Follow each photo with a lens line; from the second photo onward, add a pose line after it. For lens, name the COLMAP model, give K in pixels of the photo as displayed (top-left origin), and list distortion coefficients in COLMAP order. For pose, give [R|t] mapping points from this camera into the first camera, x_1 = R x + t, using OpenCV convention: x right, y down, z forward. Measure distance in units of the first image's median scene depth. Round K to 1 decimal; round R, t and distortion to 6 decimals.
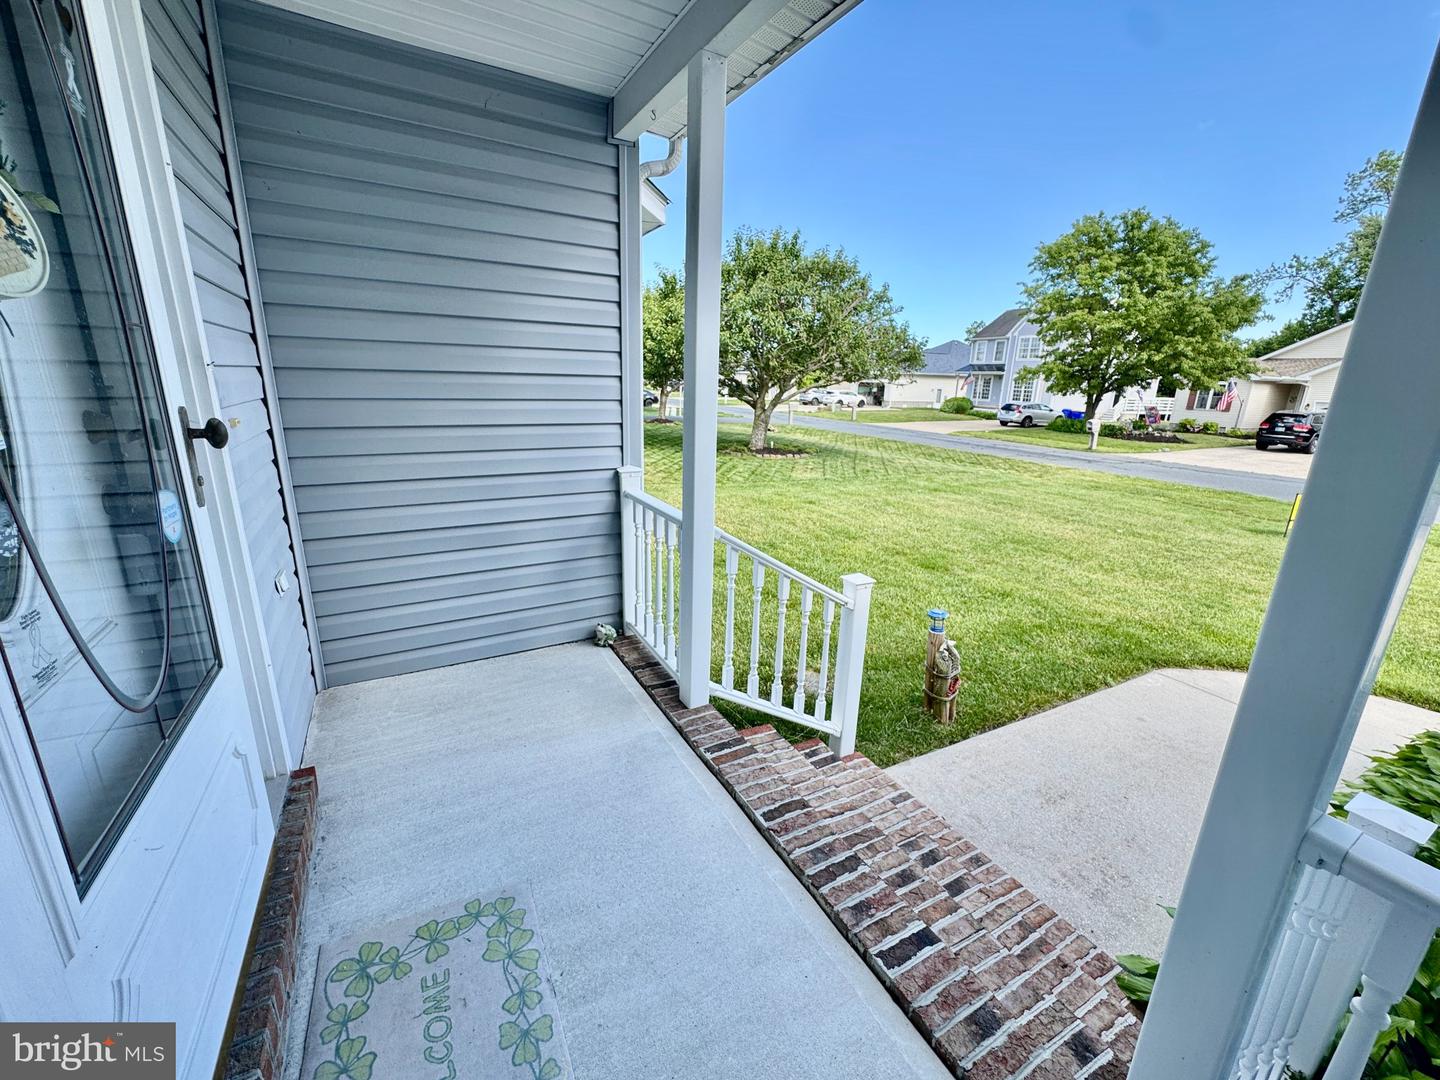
lens RADIAL K [[571.2, 0, 720.0], [0, 571.2, 540.0], [0, 0, 1]] dist [-0.002265, 0.000078]
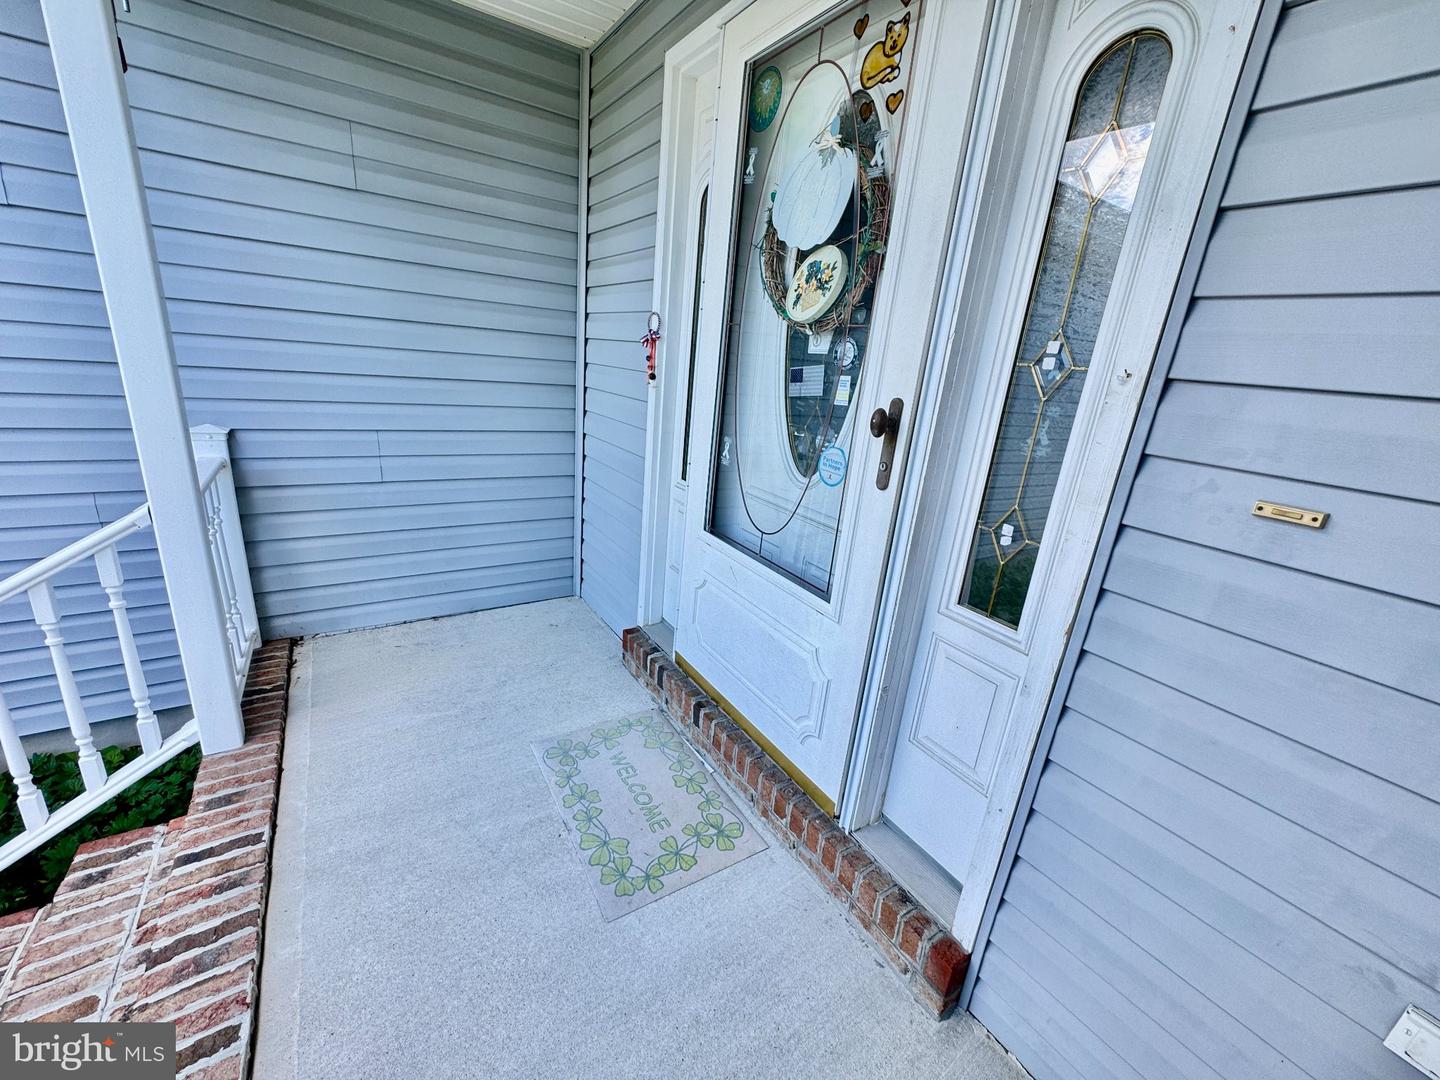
lens RADIAL K [[571.2, 0, 720.0], [0, 571.2, 540.0], [0, 0, 1]] dist [-0.002265, 0.000078]
pose [[-0.990633, -0.090412, -0.102337, -0.094480], [-0.131761, 0.829685, 0.542459, -0.099816], [0.035863, 0.550862, -0.833826, 0.365205]]
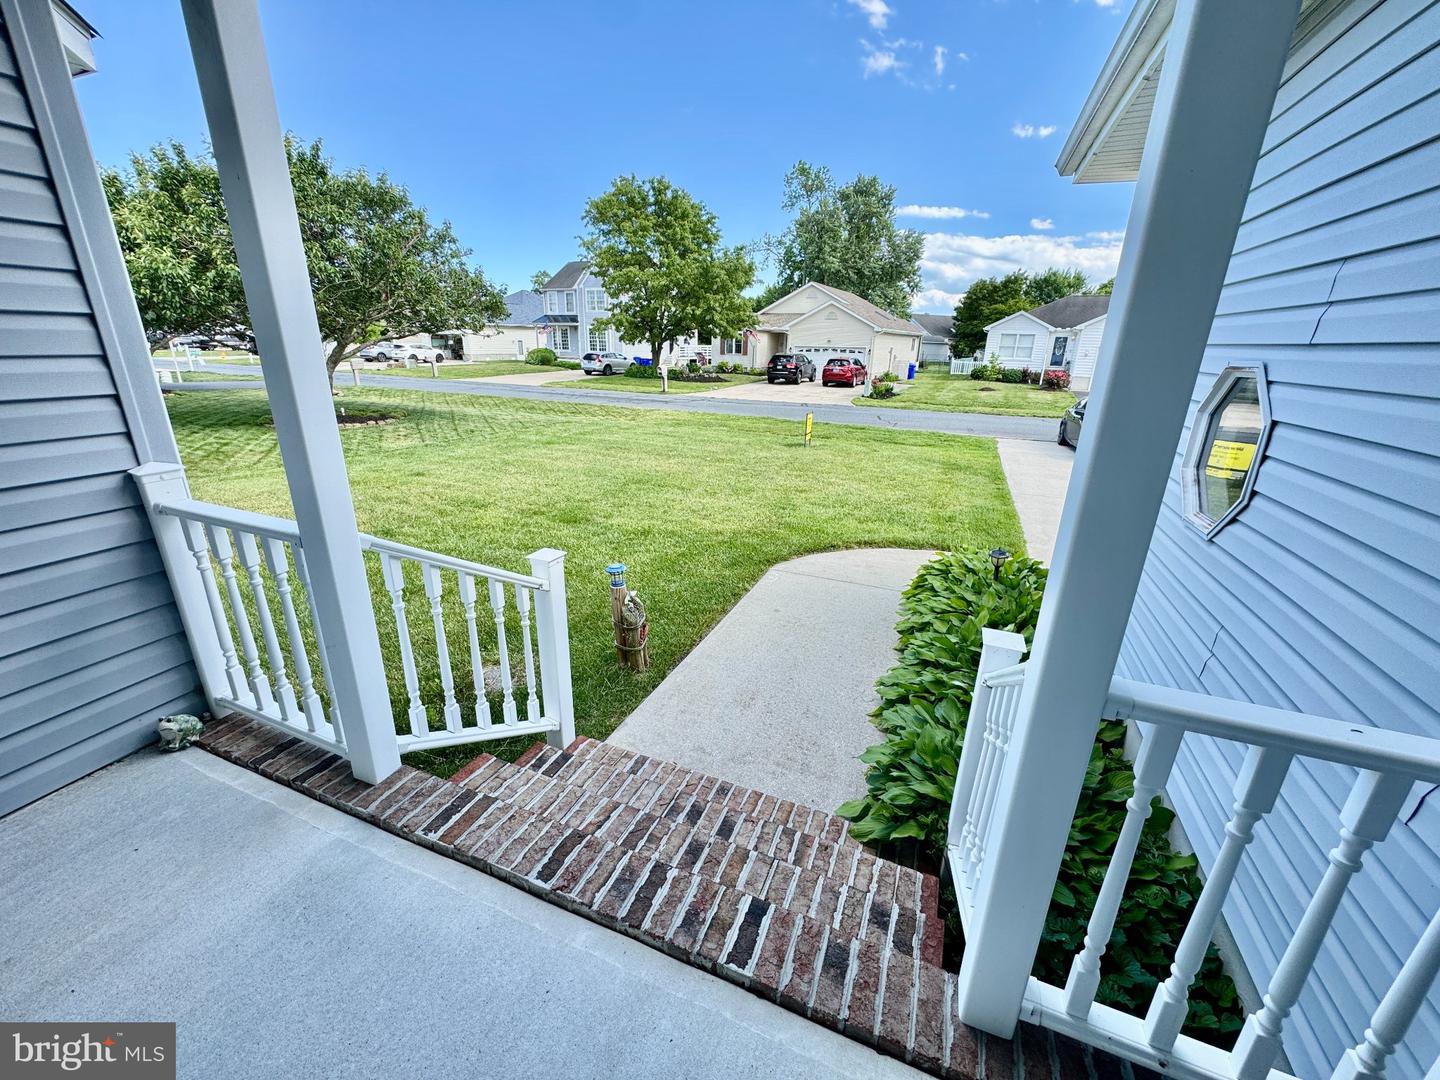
lens RADIAL K [[571.2, 0, 720.0], [0, 571.2, 540.0], [0, 0, 1]] dist [-0.002265, 0.000078]
pose [[0.781317, -0.217514, 0.585005, -0.027449], [0.171549, 0.976048, 0.133793, -0.012366], [-0.600095, -0.004178, 0.799918, 0.063282]]
